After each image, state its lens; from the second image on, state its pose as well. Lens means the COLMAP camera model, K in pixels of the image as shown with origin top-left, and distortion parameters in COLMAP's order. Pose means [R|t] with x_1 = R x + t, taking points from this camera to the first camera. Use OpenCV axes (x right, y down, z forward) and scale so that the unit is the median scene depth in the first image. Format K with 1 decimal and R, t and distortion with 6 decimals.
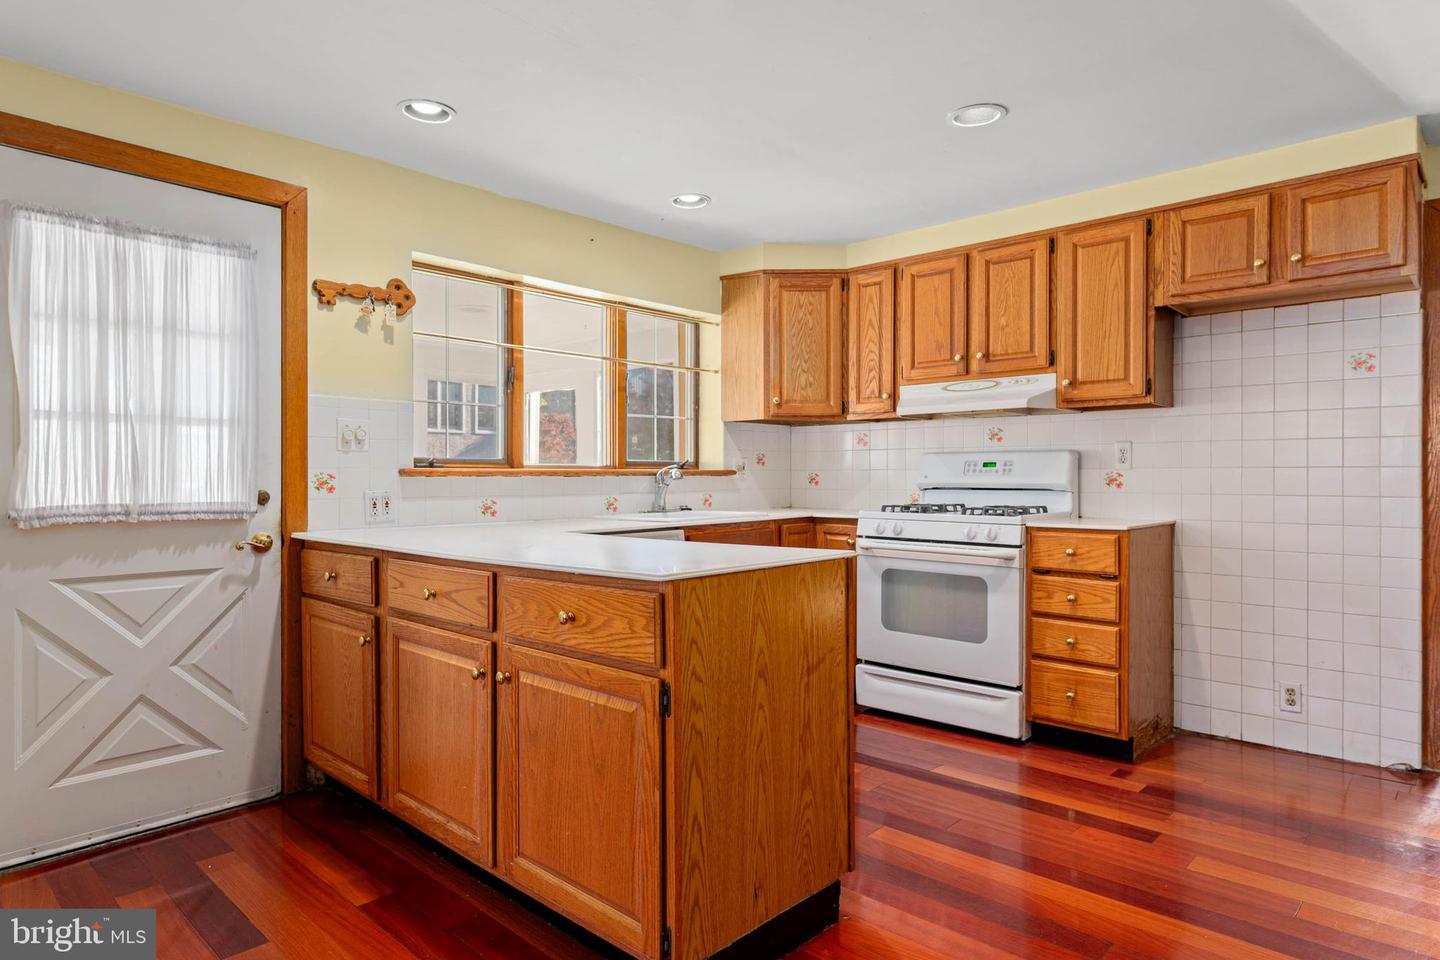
lens RADIAL K [[832.6, 0, 715.7], [0, 832.6, 473.6], [0, 0, 1]] dist [-0.002862, -0.002264]
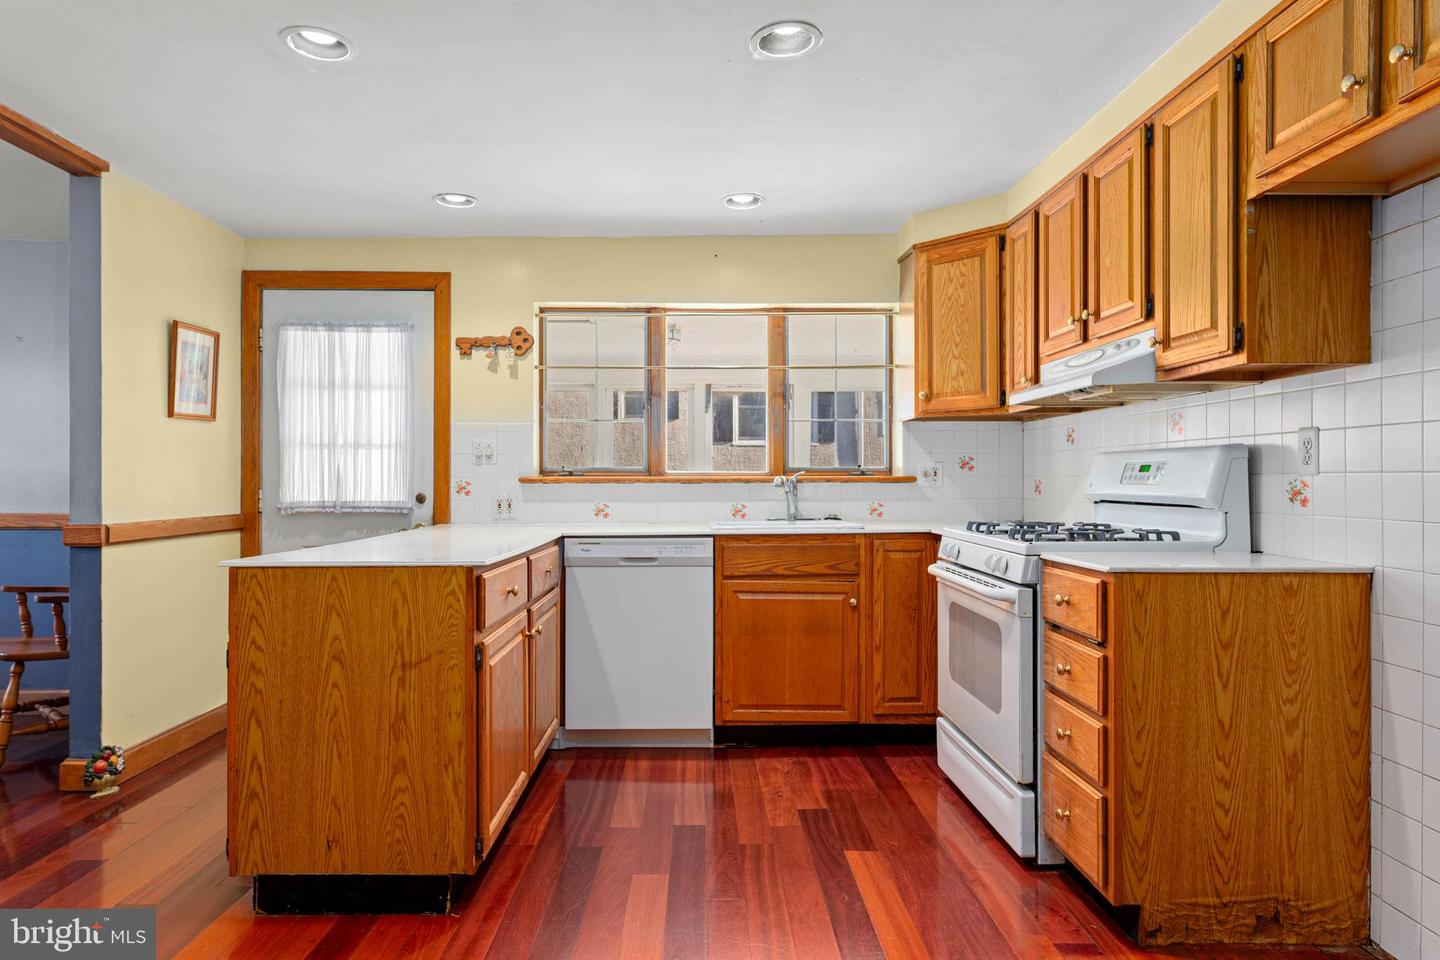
lens RADIAL K [[833.2, 0, 702.6], [0, 833.2, 475.9], [0, 0, 1]] dist [-0.000196, -0.001459]
pose [[0.690288, -0.002732, -0.723529, 0.657828], [0.002054, 0.999996, -0.001817, -0.004585], [0.723531, -0.000232, 0.690291, 0.300255]]
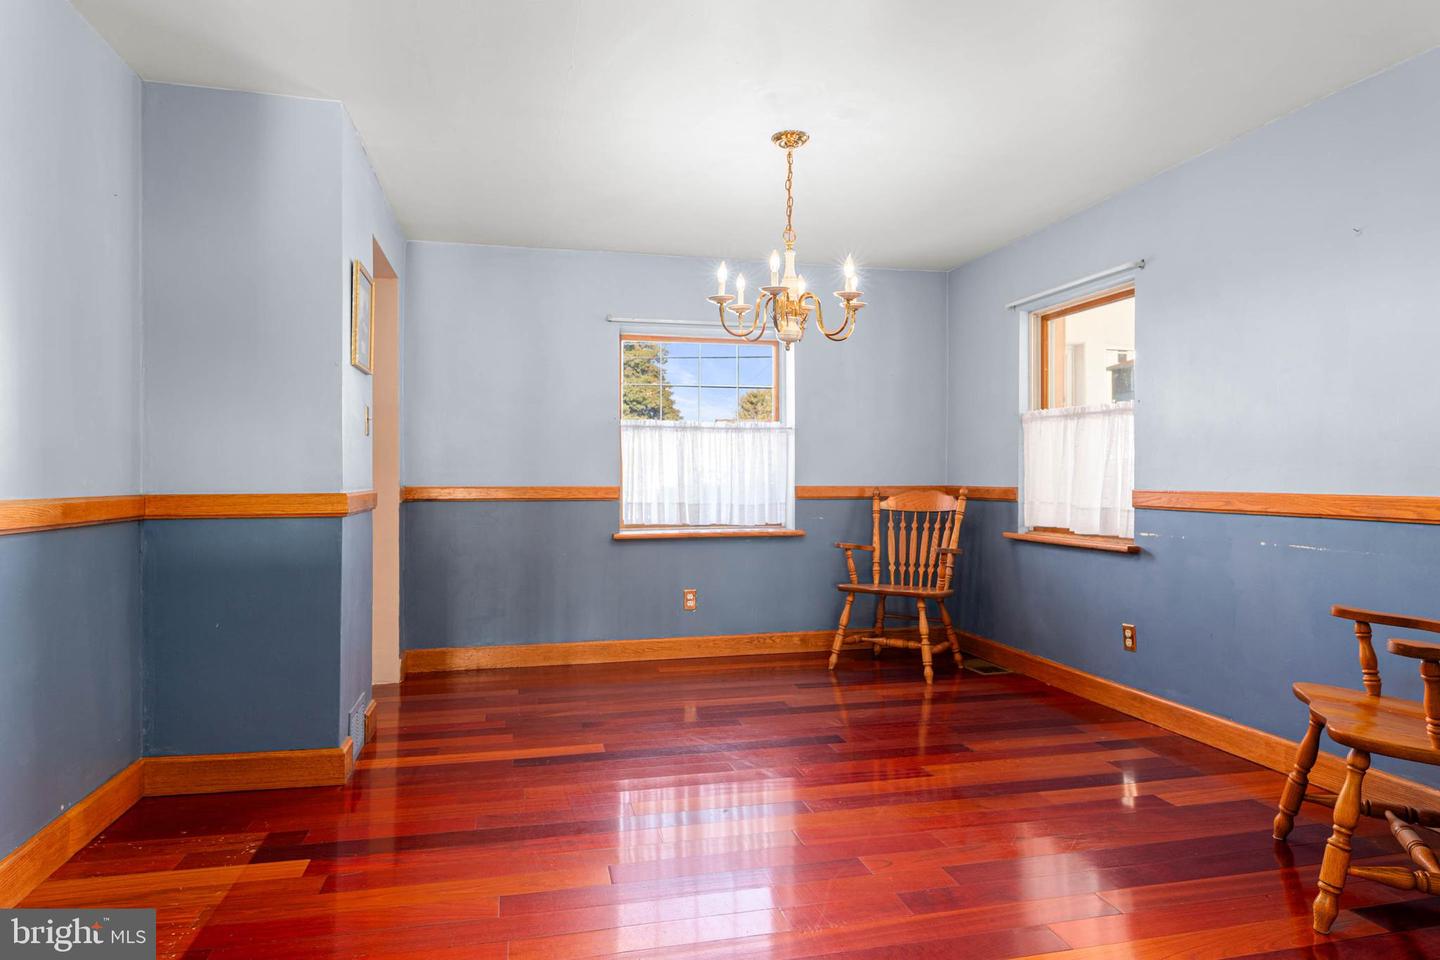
lens RADIAL K [[852.7, 0, 720.0], [0, 852.7, 472.3], [0, 0, 1]] dist [0.000956, 0.000239]
pose [[-0.534110, -0.000600, -0.845414, 0.127262], [0.004282, 0.999985, -0.003415, 0.022826], [0.845404, -0.005445, -0.534100, 0.336378]]
